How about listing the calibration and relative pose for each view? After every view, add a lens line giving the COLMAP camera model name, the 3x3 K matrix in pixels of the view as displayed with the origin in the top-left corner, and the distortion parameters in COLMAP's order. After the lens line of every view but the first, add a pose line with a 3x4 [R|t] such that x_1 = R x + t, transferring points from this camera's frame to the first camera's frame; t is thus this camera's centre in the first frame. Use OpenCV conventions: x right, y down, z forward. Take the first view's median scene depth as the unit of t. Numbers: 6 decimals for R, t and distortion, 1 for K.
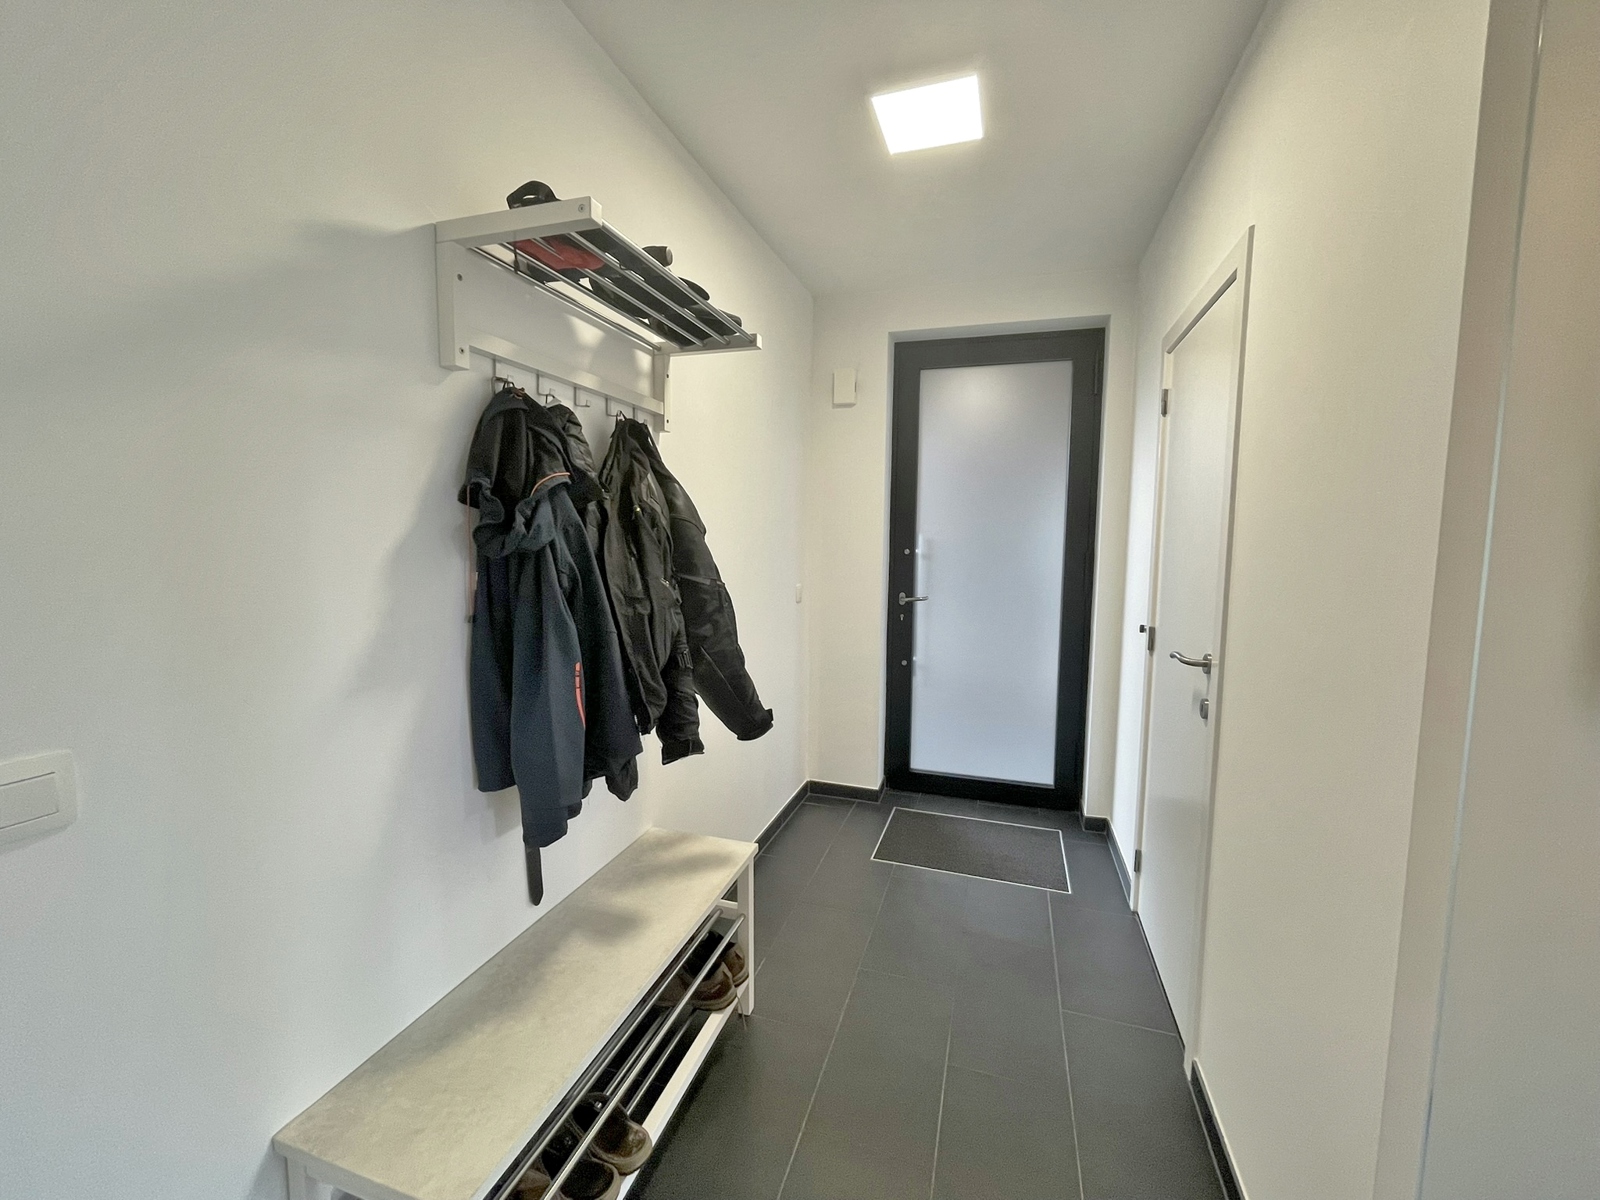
lens RADIAL K [[651.0, 0, 805.0], [0, 651.0, 596.6], [0, 0, 1]] dist [-0.001627, -0.000881]
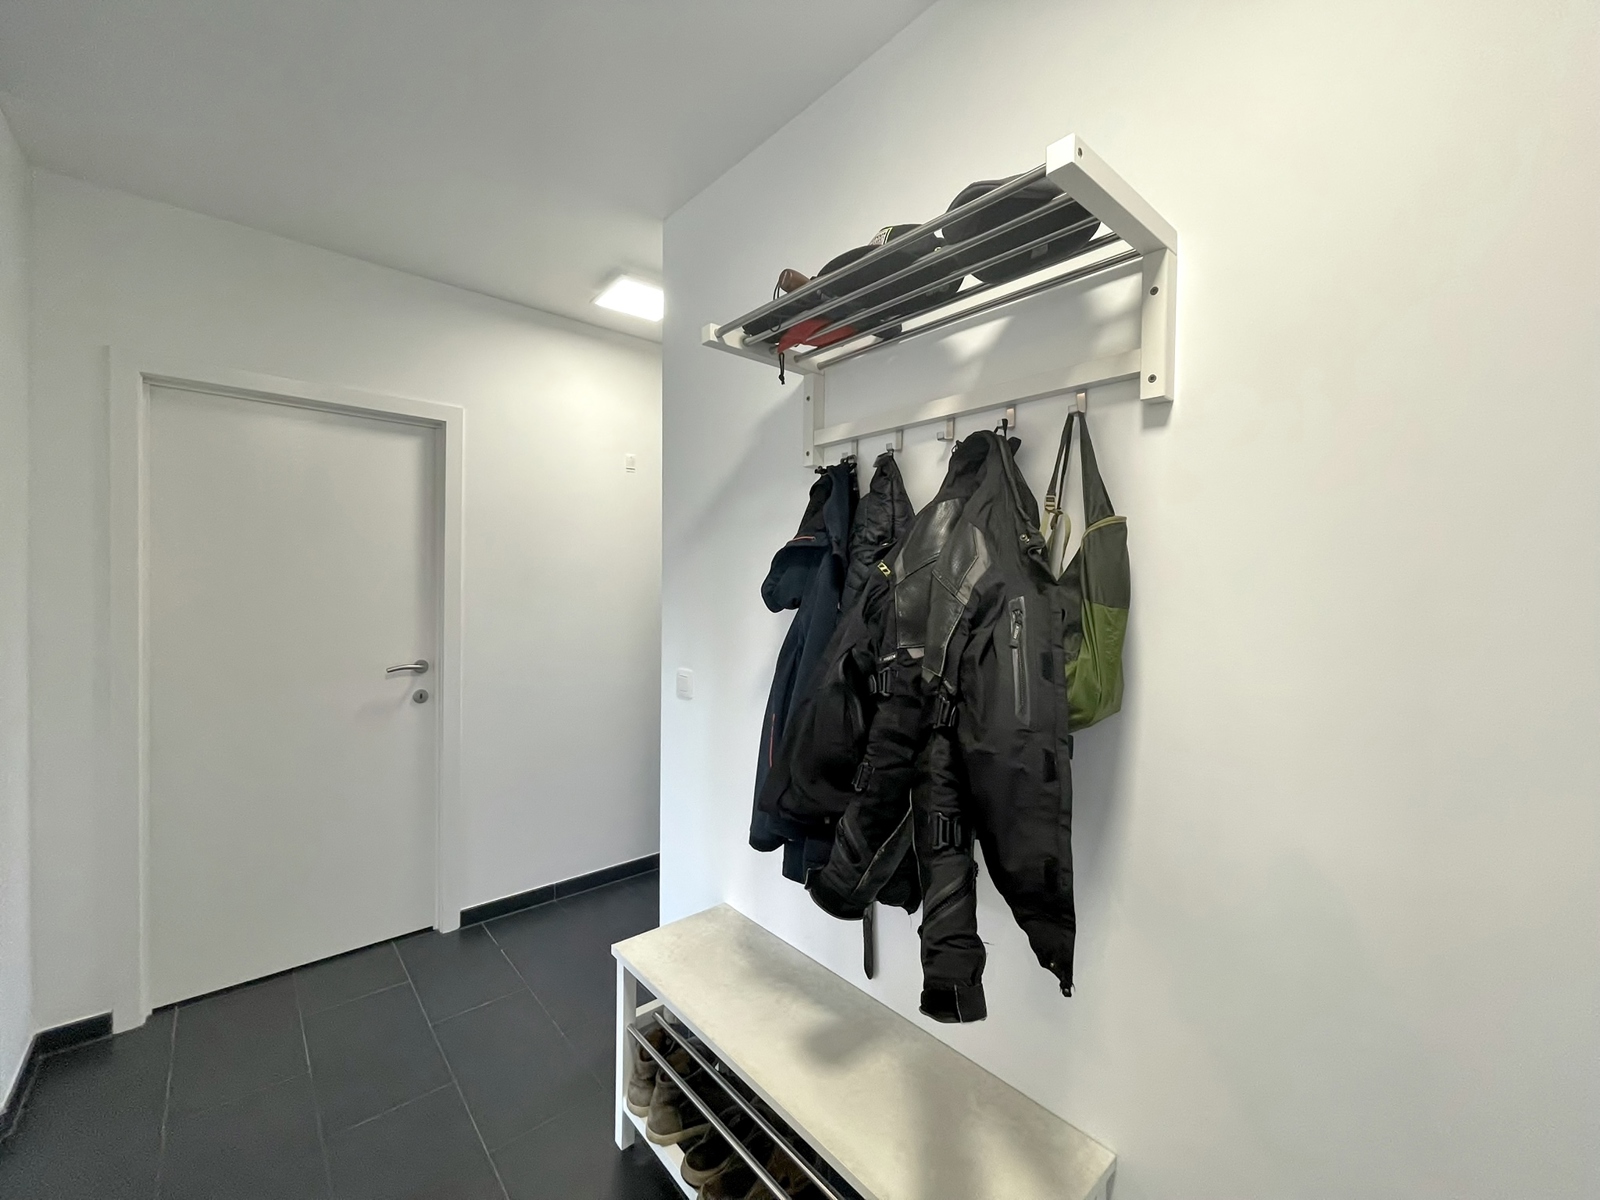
lens RADIAL K [[651.0, 0, 807.8], [0, 651.0, 598.8], [0, 0, 1]] dist [-0.001627, -0.000881]
pose [[-0.507392, -0.018509, -0.861517, 0.468276], [-0.111105, 0.992830, 0.044106, -0.112620], [0.854523, 0.118097, -0.505810, 1.332989]]
